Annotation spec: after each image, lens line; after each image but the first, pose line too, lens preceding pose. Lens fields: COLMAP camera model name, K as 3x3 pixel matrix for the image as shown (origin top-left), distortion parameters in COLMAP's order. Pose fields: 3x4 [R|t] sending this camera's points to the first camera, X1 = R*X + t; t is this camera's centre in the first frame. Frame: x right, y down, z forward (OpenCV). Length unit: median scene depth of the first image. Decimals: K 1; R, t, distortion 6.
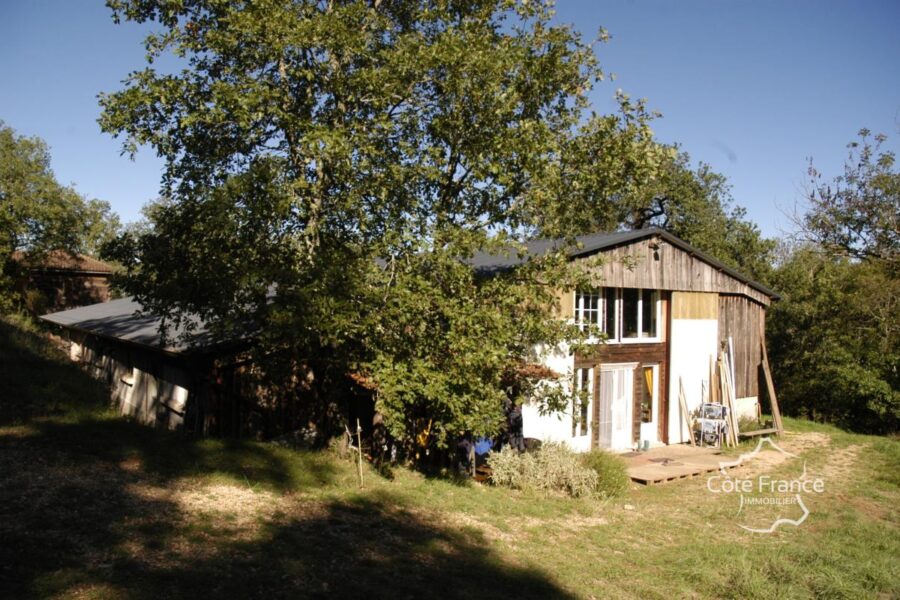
lens RADIAL K [[706.7, 0, 450.0], [0, 706.7, 300.0], [0, 0, 1]] dist [-0.168508, 0.130193]
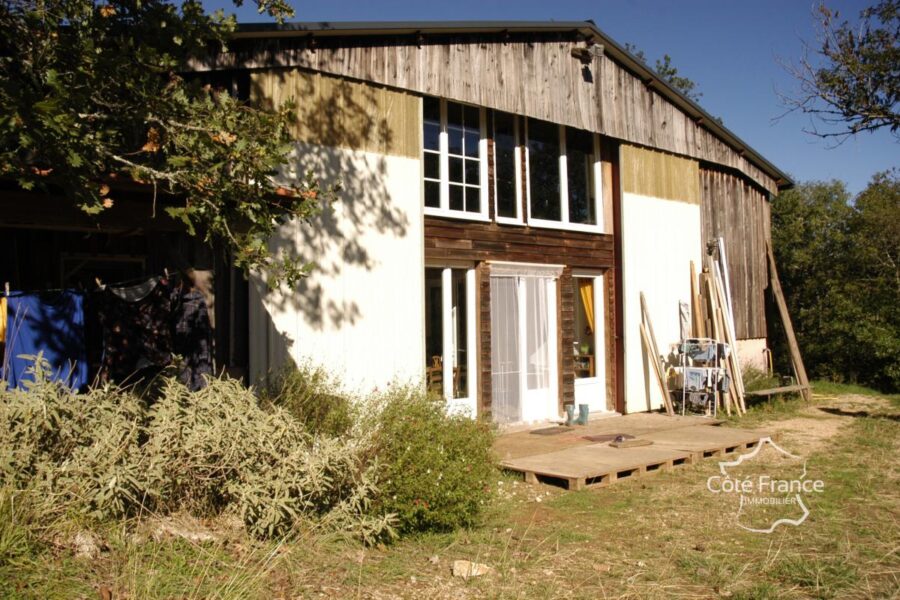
lens RADIAL K [[706.7, 0, 450.0], [0, 706.7, 300.0], [0, 0, 1]] dist [-0.168508, 0.130193]
pose [[0.998341, -0.033381, 0.046923, 0.148073], [0.033952, 0.999358, -0.011438, 0.116562], [-0.046511, 0.013012, 0.998833, 0.434907]]
